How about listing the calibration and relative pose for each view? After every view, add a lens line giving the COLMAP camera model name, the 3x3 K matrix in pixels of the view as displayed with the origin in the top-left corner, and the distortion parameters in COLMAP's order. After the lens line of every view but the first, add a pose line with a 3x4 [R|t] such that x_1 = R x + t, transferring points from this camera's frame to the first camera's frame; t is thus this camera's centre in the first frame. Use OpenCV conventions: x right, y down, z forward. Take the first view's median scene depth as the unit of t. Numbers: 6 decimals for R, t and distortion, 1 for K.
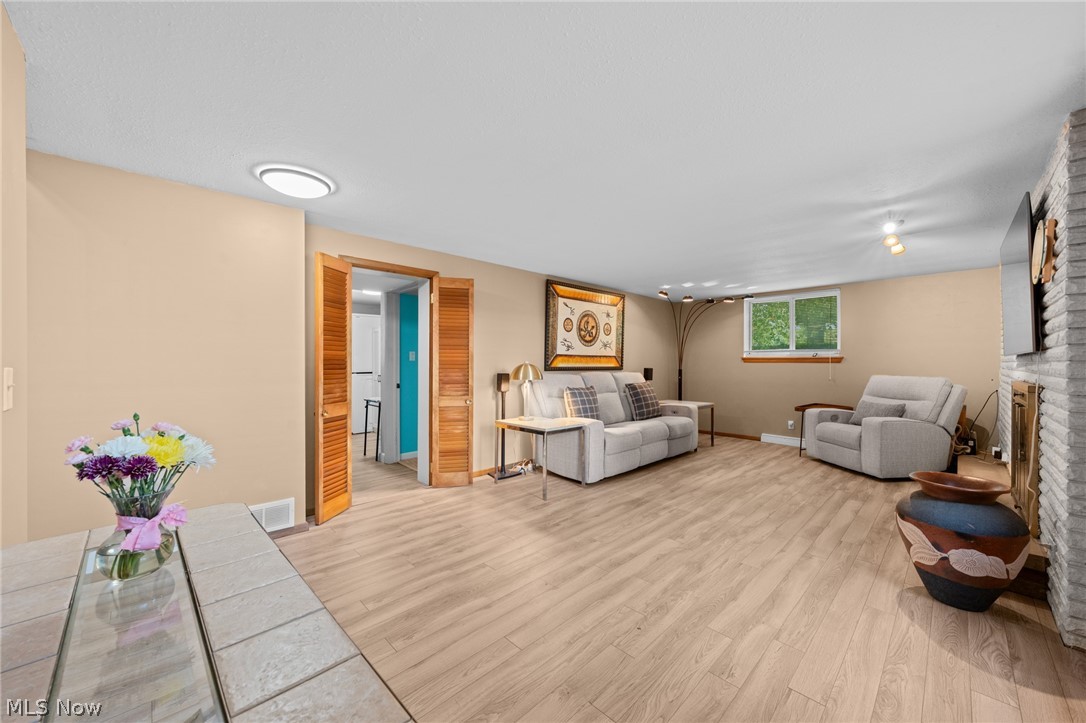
lens RADIAL K [[403.0, 0, 543.0], [0, 403.0, 361.5], [0, 0, 1]] dist [-0.000694, -0.000043]
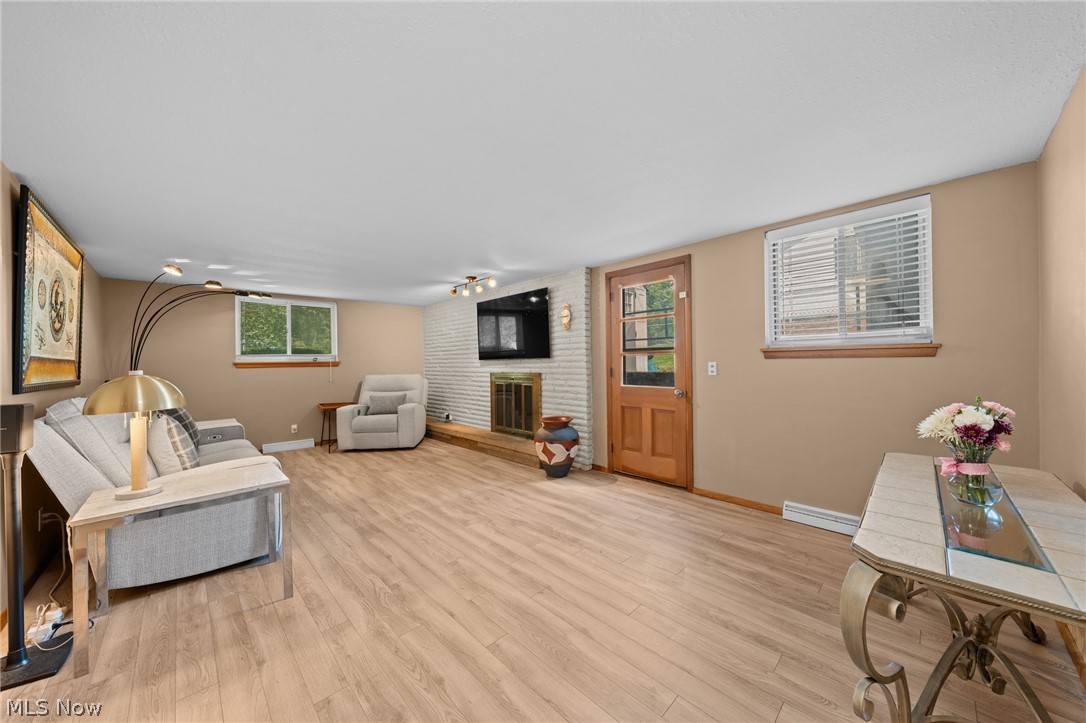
lens RADIAL K [[377.6, 0, 548.4], [0, 377.6, 361.5], [0, 0, 1]] dist [-0.001310, -0.000108]
pose [[-0.000300, -0.001981, 0.999998, -0.570559], [0.013140, 0.999912, 0.001985, -0.007913], [-0.999914, 0.013140, -0.000274, 0.611371]]
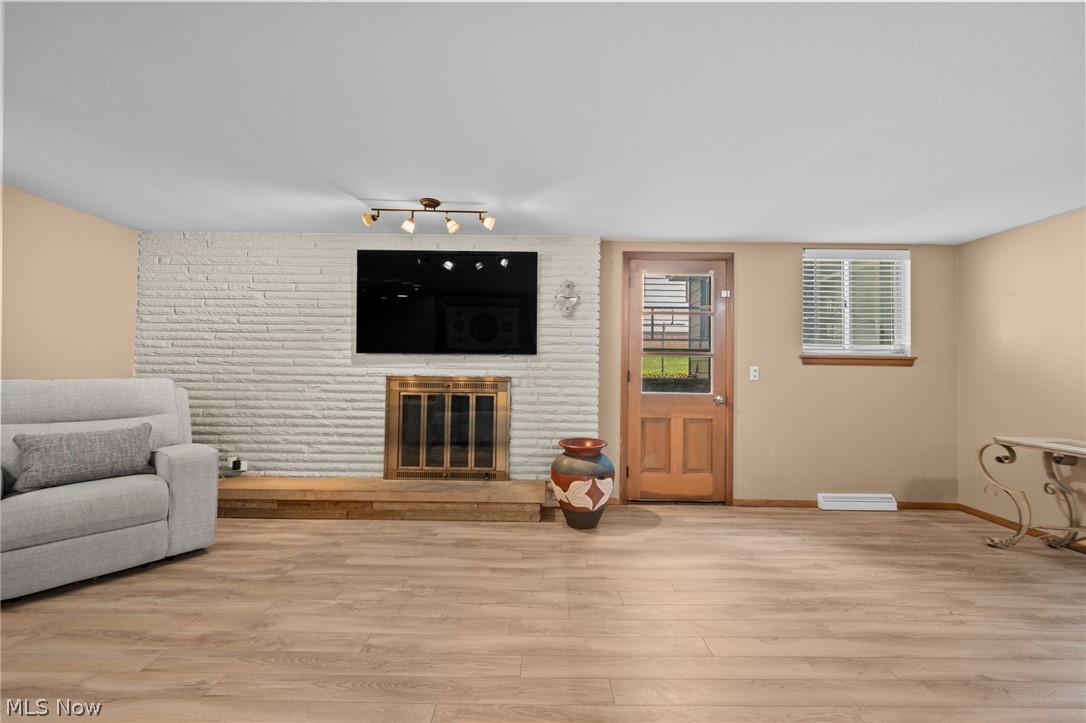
lens RADIAL K [[403.1, 0, 543.0], [0, 403.1, 361.5], [0, 0, 1]] dist [-0.001551, -0.000140]
pose [[-0.716992, -0.000020, 0.697081, 0.060387], [-0.017352, 0.999691, -0.017819, 0.014871], [-0.696865, -0.024872, -0.716771, 1.279763]]
